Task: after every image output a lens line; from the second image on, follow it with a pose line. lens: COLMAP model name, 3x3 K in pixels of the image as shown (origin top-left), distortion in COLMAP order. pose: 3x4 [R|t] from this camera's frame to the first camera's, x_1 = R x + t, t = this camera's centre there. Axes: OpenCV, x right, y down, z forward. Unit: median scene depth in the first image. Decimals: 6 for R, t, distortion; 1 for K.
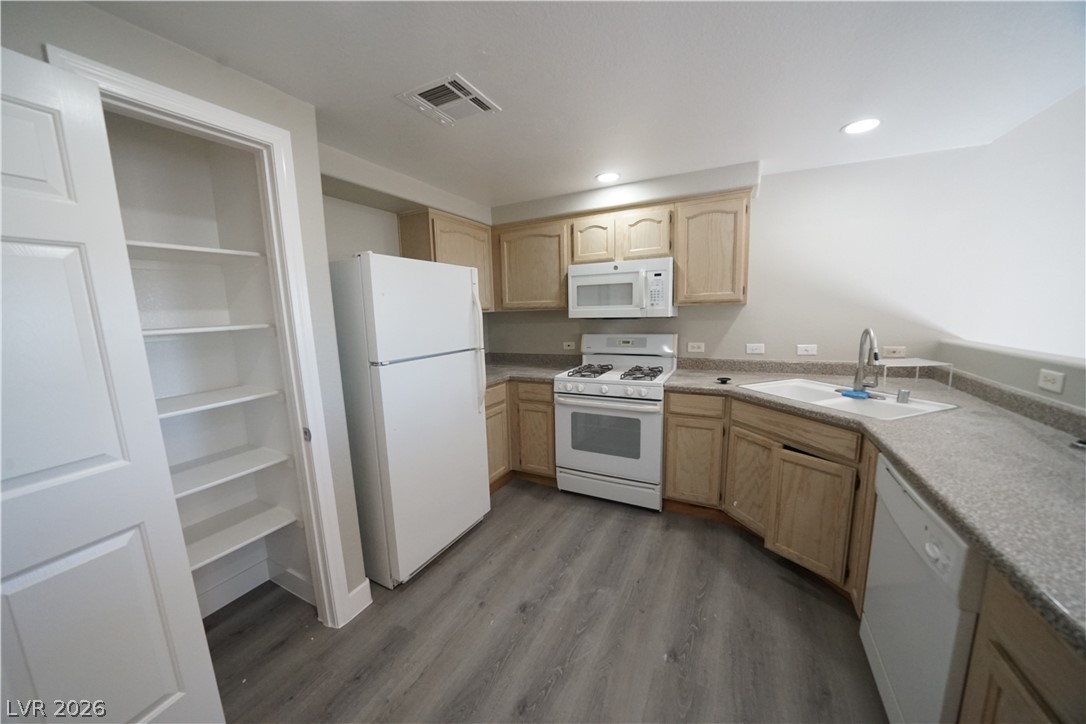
lens RADIAL K [[374.1, 0, 539.1], [0, 374.1, 363.3], [0, 0, 1]] dist [-0.026264, 0.002547]
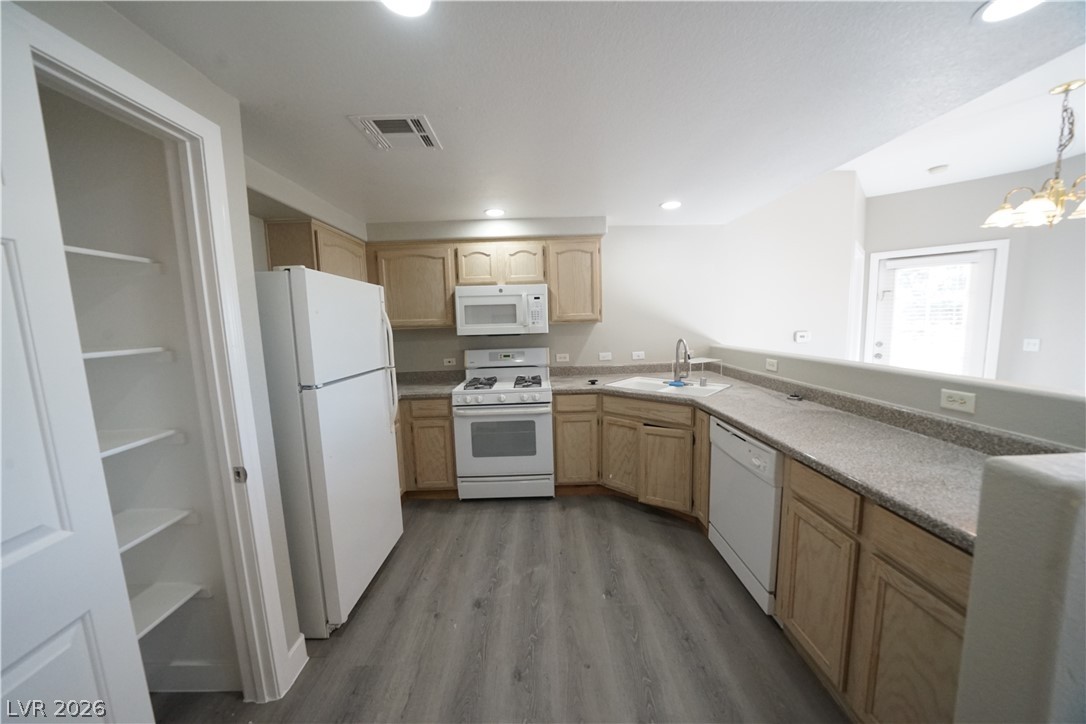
lens RADIAL K [[374.1, 0, 539.1], [0, 374.1, 363.3], [0, 0, 1]] dist [-0.026264, 0.002547]
pose [[0.883075, -0.049029, 0.466664, -0.252326], [0.070805, 0.997062, -0.029231, 0.006488], [-0.463860, 0.058855, 0.883951, -0.050399]]
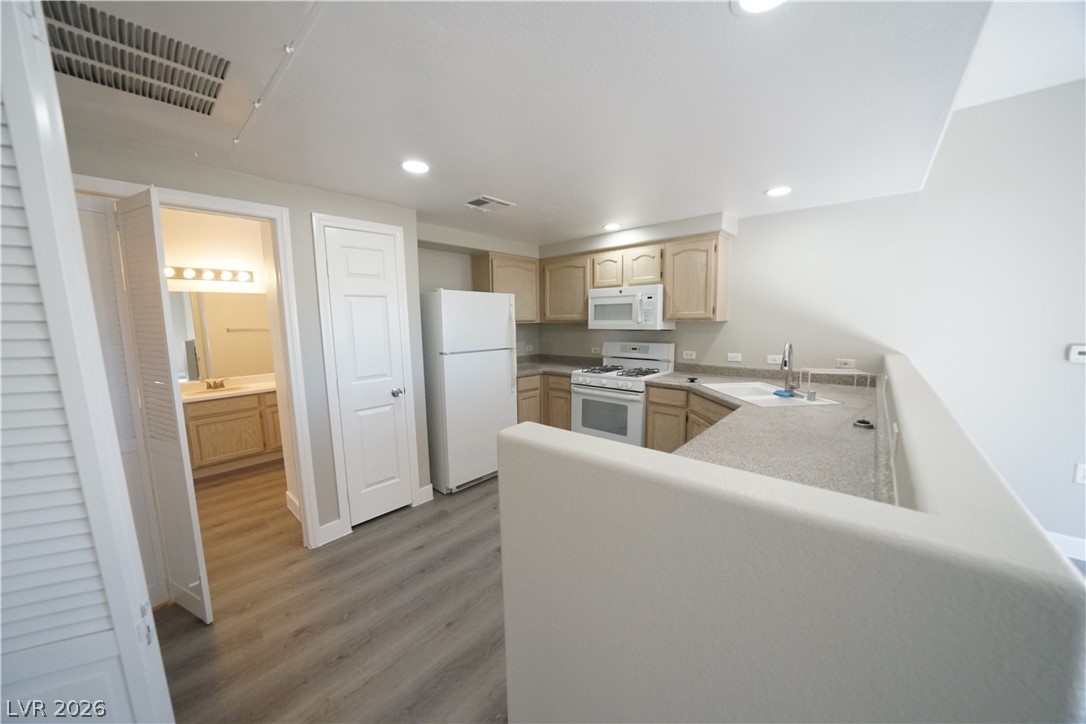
lens RADIAL K [[374.1, 0, 539.1], [0, 374.1, 363.3], [0, 0, 1]] dist [-0.026264, 0.002547]
pose [[0.966973, 0.045961, -0.250699, 0.291473], [-0.051090, 0.998596, -0.013984, 0.032734], [0.249705, 0.026330, 0.967964, -0.375283]]
